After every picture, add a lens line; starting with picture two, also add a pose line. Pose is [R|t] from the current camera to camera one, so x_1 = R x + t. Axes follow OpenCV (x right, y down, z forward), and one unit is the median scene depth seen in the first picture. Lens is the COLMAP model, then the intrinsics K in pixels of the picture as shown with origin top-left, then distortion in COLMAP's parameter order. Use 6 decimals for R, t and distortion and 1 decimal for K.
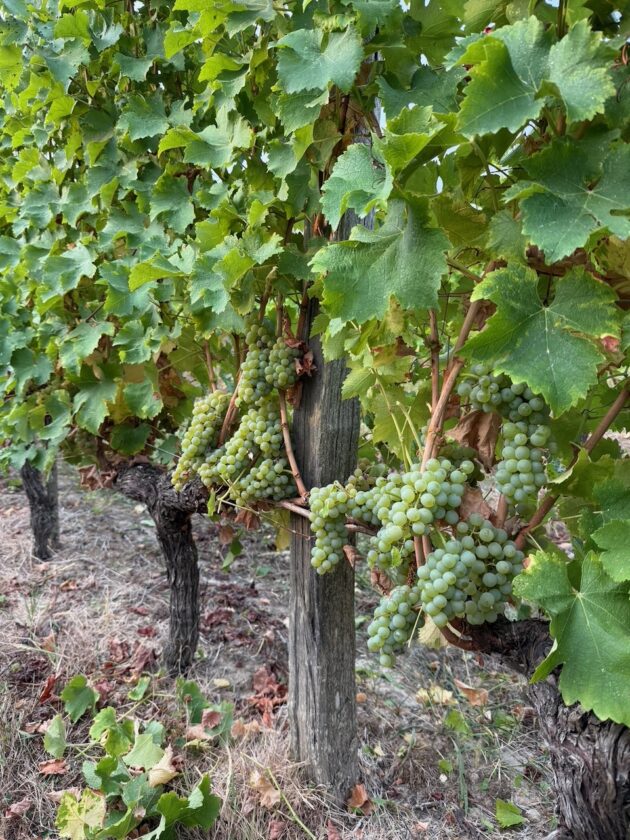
lens RADIAL K [[598.3, 0, 308.8], [0, 598.3, 418.2], [0, 0, 1]] dist [0.022584, -0.041451]
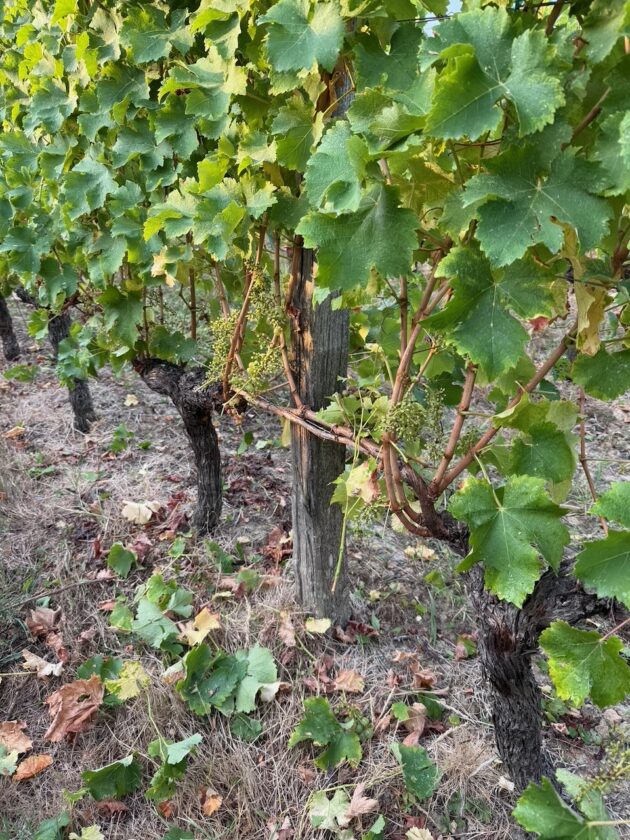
lens RADIAL K [[598.3, 0, 315.0], [0, 598.3, 417.6], [0, 0, 1]] dist [0.022584, -0.041451]
pose [[0.999517, 0.006221, -0.030440, 0.042816], [0.001578, 0.968317, 0.249720, -0.116482], [0.031029, -0.249647, 0.967840, -0.118220]]
